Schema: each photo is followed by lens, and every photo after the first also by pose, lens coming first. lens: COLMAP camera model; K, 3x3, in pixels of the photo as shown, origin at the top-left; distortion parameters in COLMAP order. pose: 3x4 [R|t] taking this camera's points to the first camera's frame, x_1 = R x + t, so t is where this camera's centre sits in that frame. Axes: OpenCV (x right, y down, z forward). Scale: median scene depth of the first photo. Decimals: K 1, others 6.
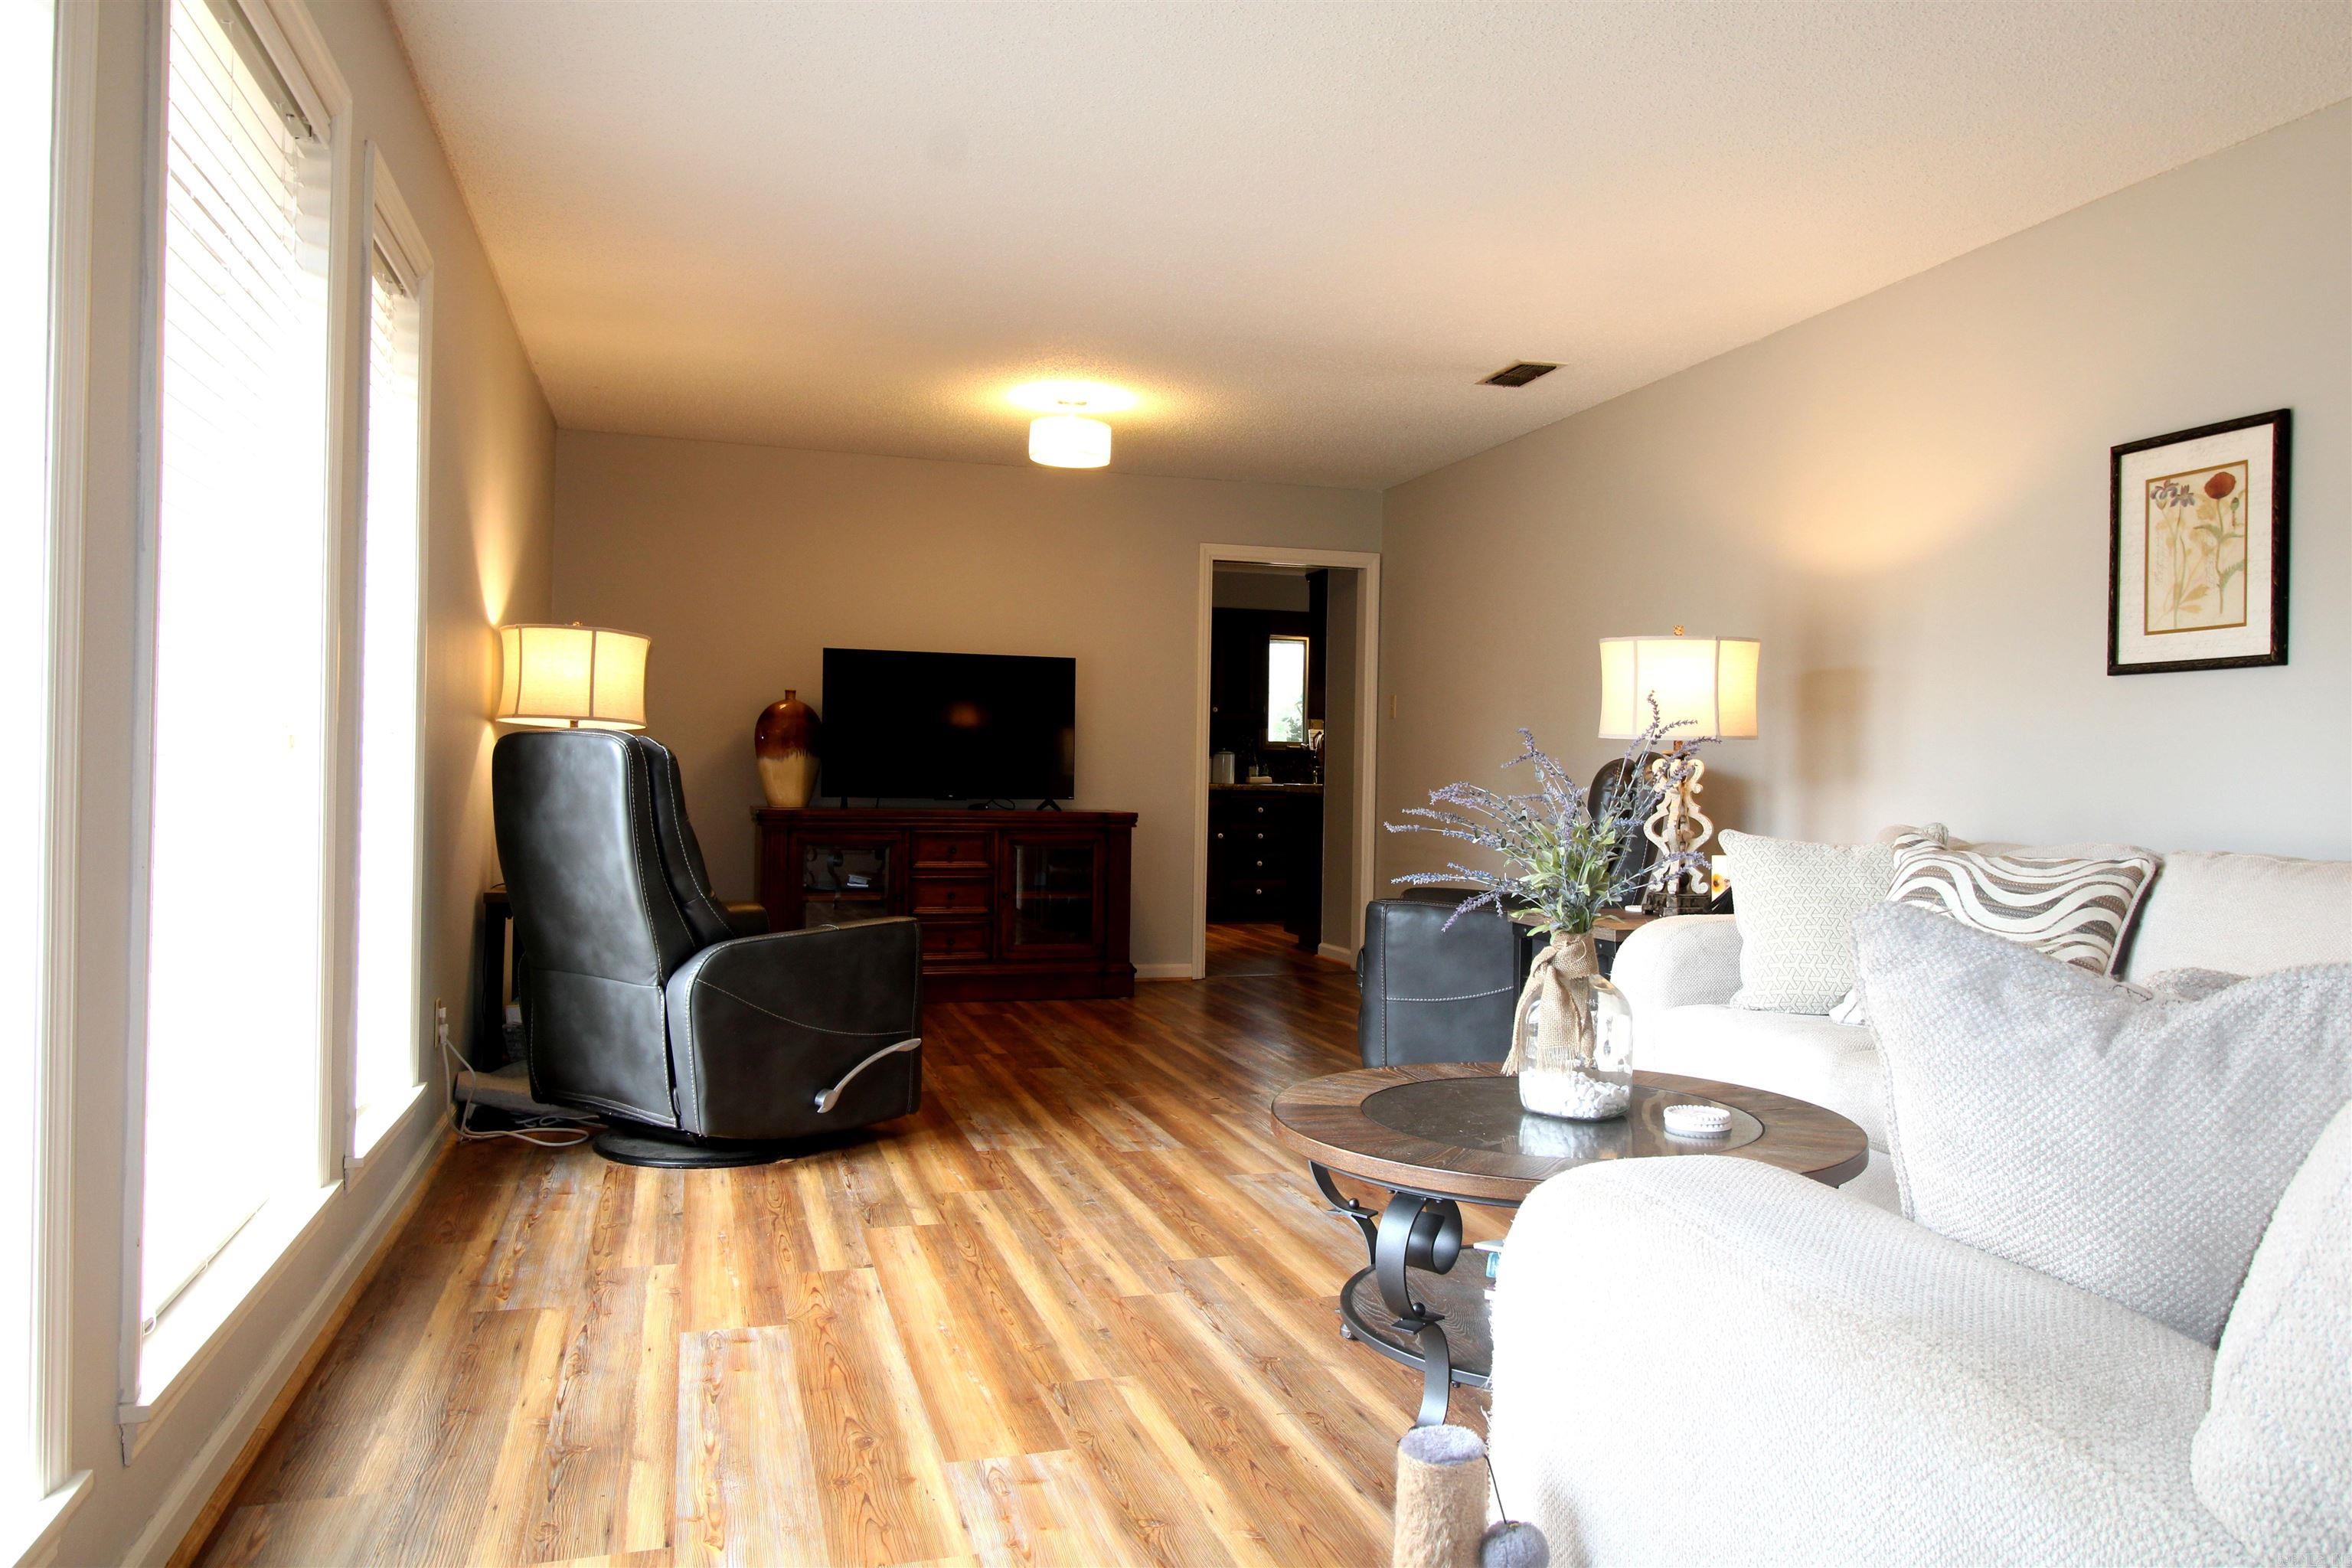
lens RADIAL K [[1604.3, 0, 1210.4], [0, 1604.3, 767.7], [0, 0, 1]] dist [0.011229, -0.011115]
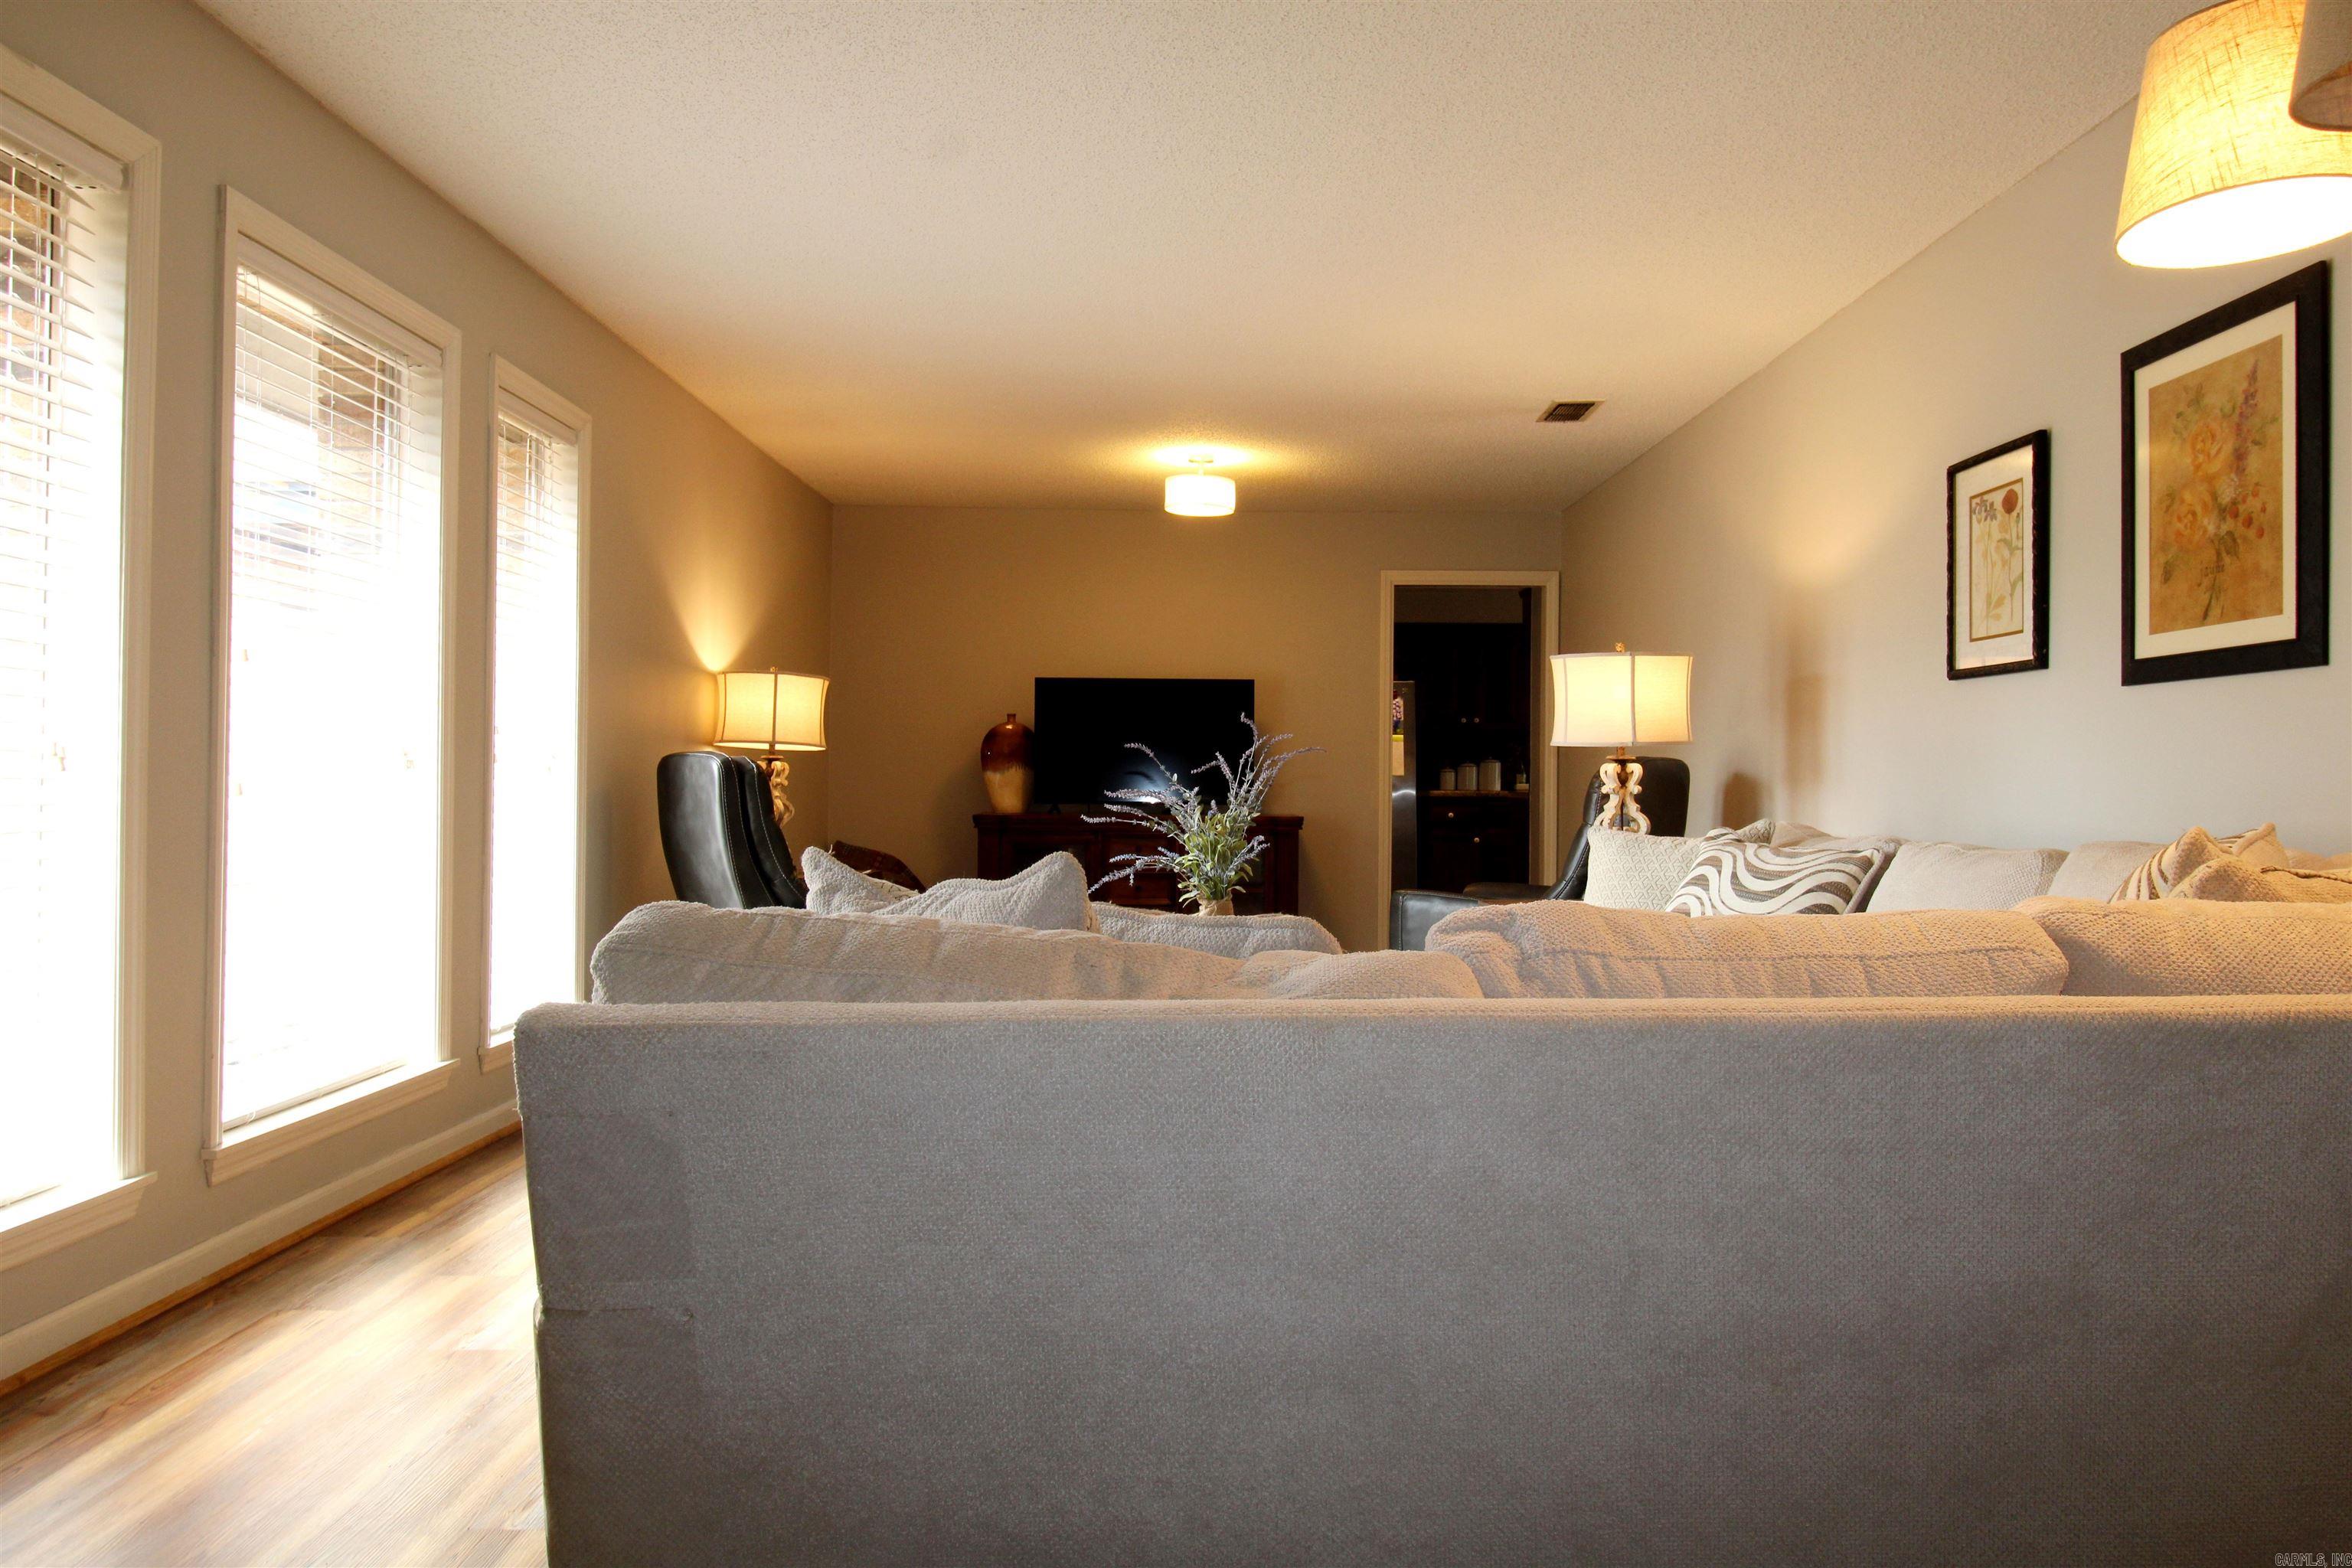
lens RADIAL K [[1604.3, 0, 1210.4], [0, 1604.3, 767.7], [0, 0, 1]] dist [0.011229, -0.011115]
pose [[0.957614, -0.011899, -0.287810, 0.419644], [0.010007, 0.999918, -0.008044, 0.004599], [0.287882, 0.004823, 0.957654, -0.171912]]
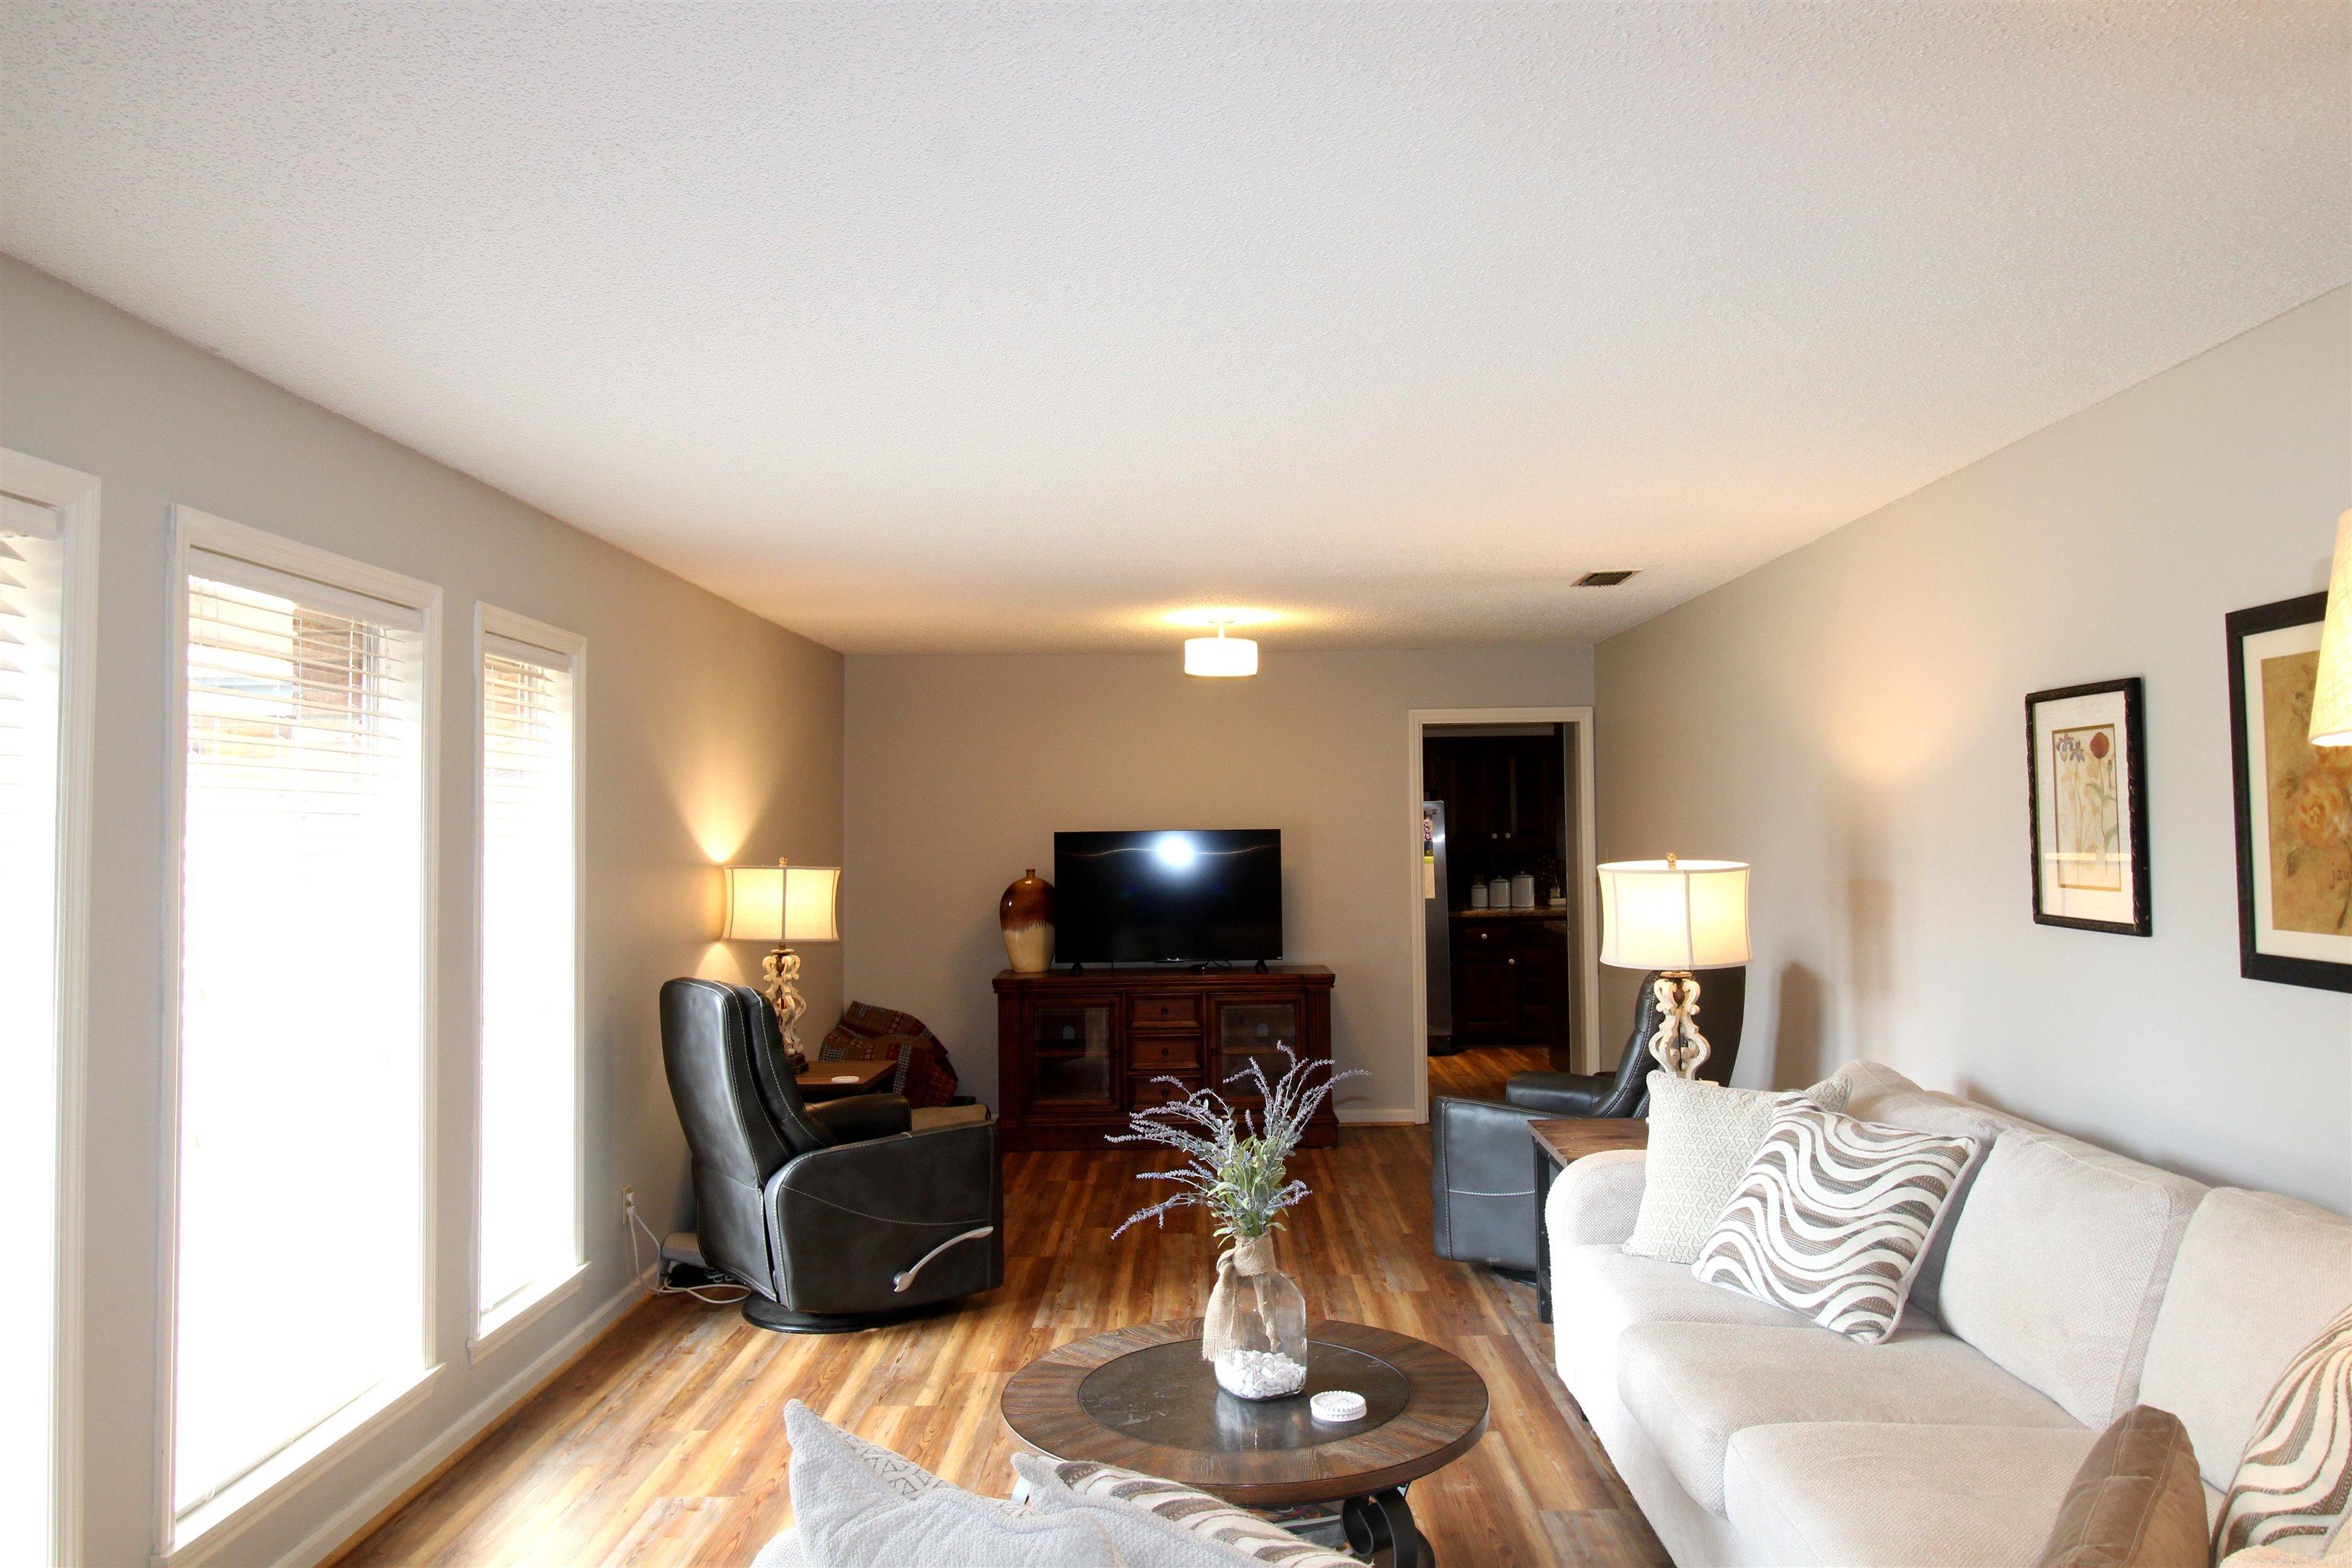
lens RADIAL K [[1604.3, 0, 1210.4], [0, 1604.3, 767.7], [0, 0, 1]] dist [0.011229, -0.011115]
pose [[0.953060, -0.040555, -0.300055, 0.398044], [0.030295, 0.998789, -0.038769, -0.138364], [0.301264, 0.027859, 0.953134, -0.106156]]
